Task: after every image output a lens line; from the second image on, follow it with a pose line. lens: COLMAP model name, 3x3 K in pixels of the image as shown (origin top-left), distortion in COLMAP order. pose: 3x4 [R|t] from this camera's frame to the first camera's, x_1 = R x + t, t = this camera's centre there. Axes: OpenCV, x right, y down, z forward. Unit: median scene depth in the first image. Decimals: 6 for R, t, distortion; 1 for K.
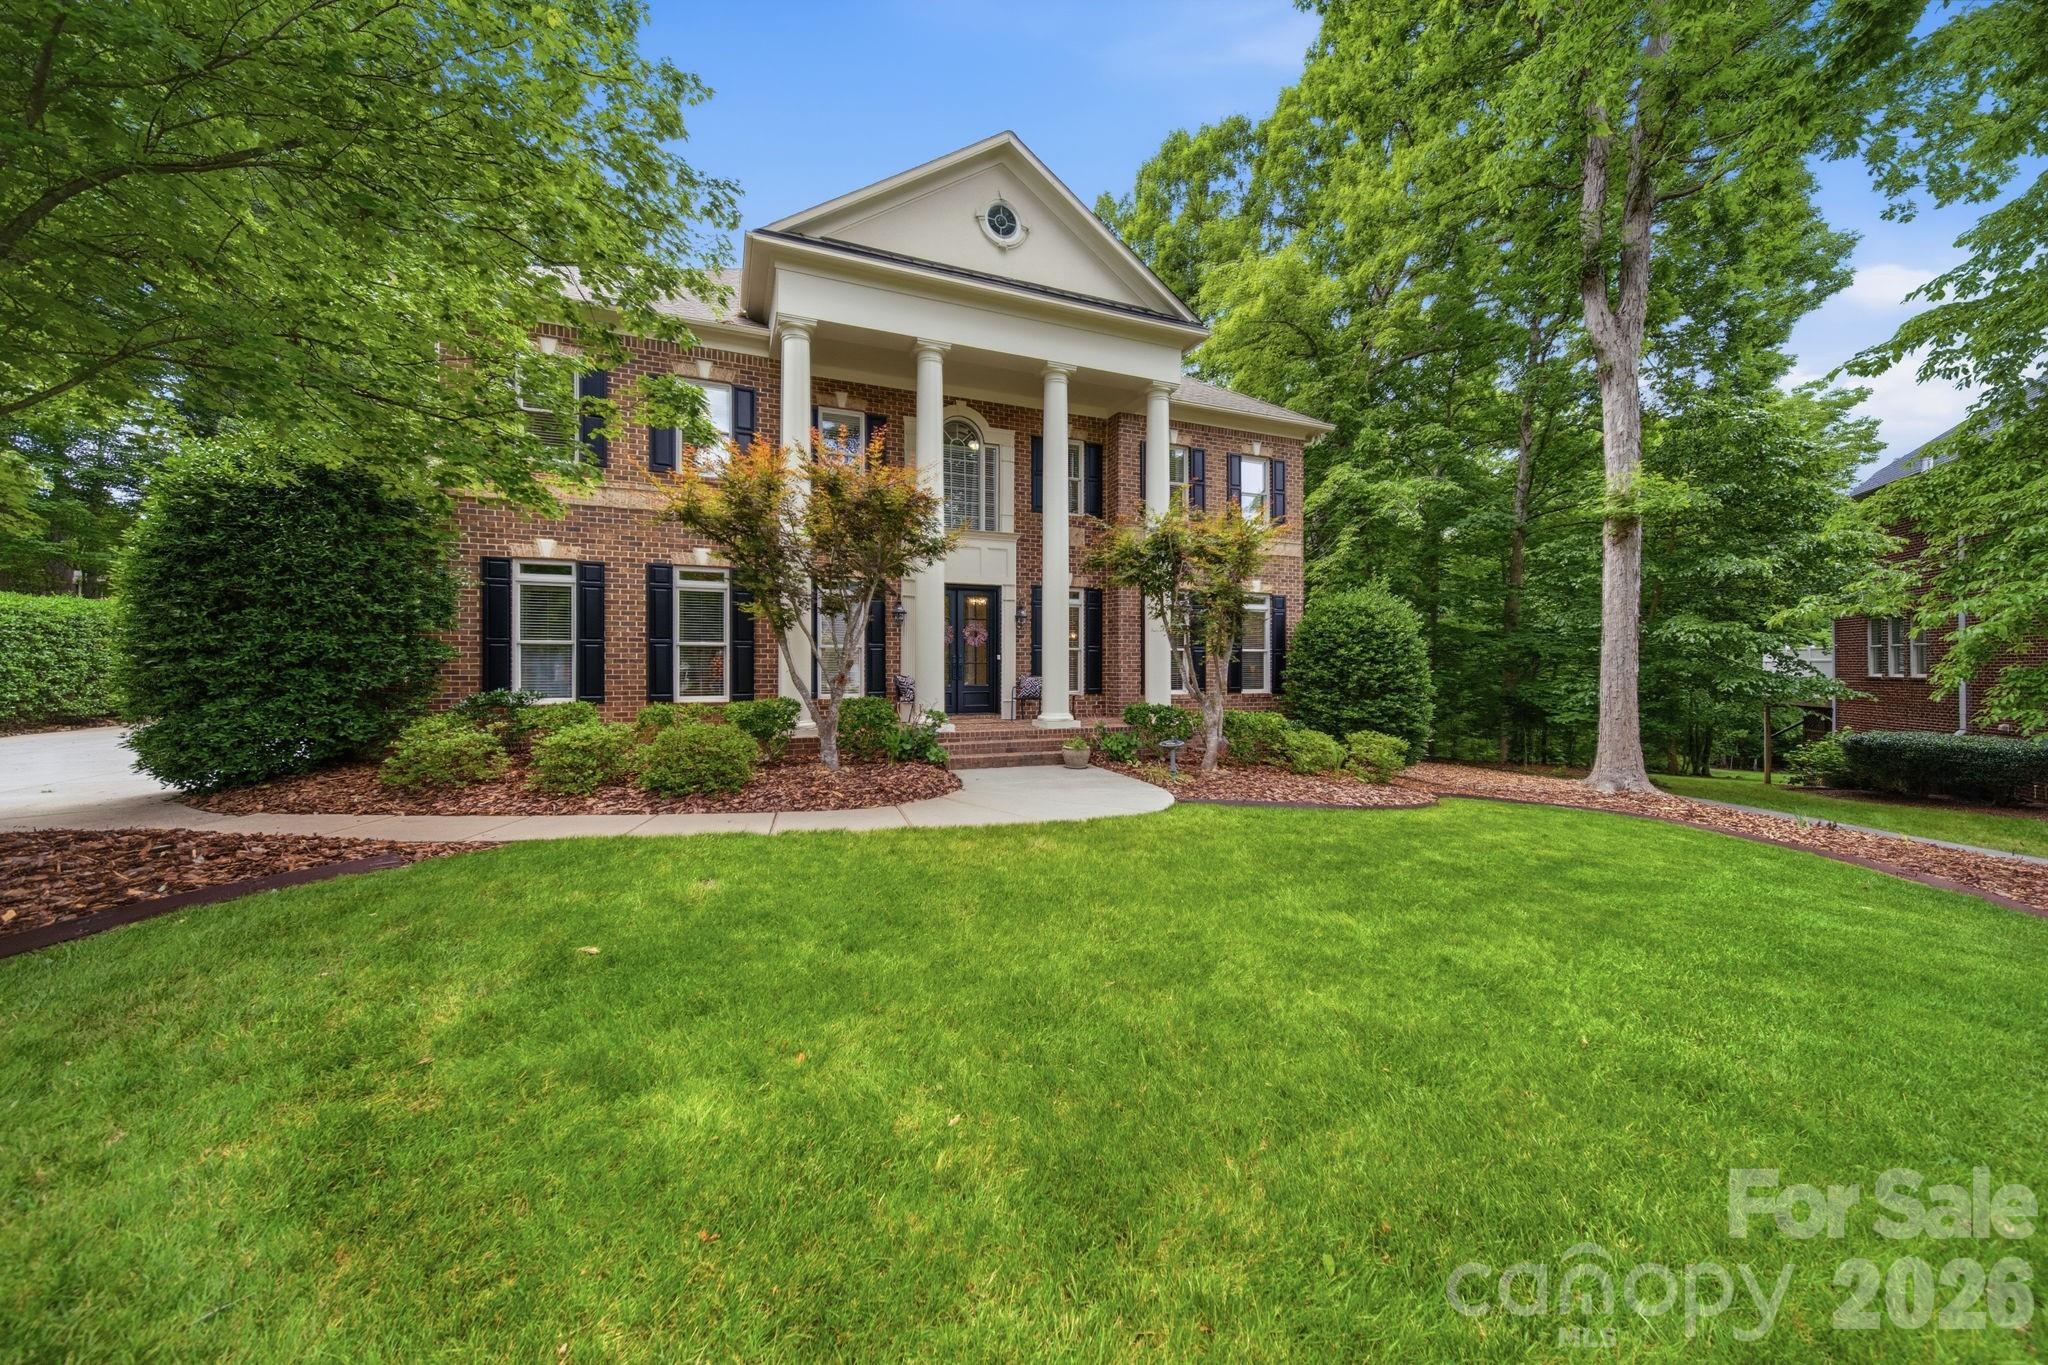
lens RADIAL K [[726.4, 0, 1024.0], [0, 726.4, 682.5], [0, 0, 1]] dist [0.001965, 0.000347]
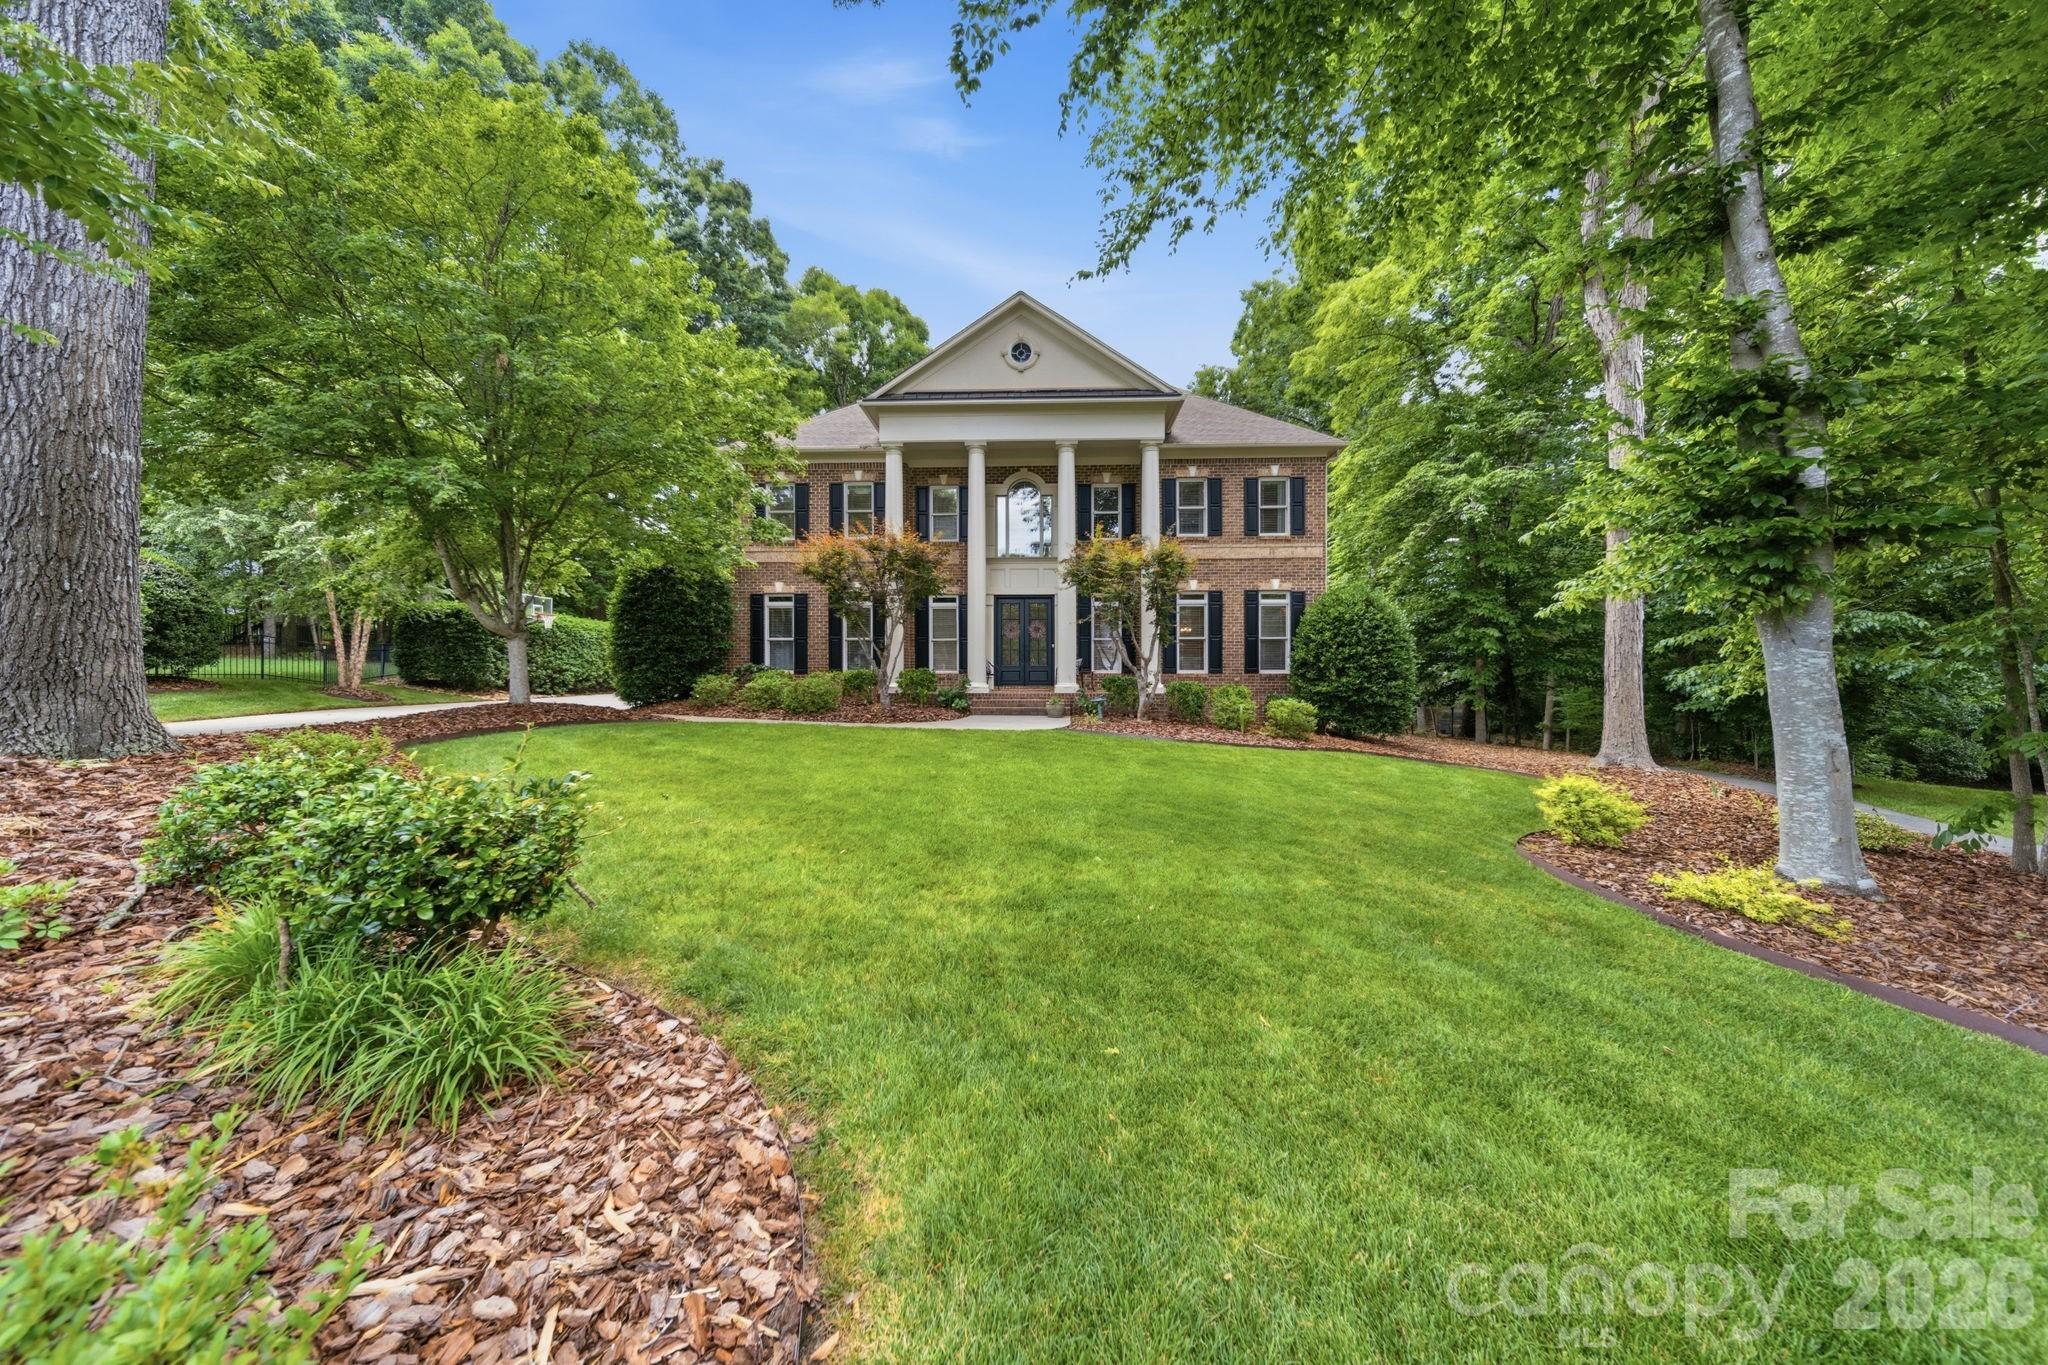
lens RADIAL K [[726.4, 0, 1024.0], [0, 726.4, 682.5], [0, 0, 1]] dist [0.001965, 0.000347]
pose [[0.916234, -0.001322, -0.400642, 0.580365], [-0.002856, 0.999948, -0.009831, 0.060925], [0.400634, 0.010151, 0.916182, -0.367063]]
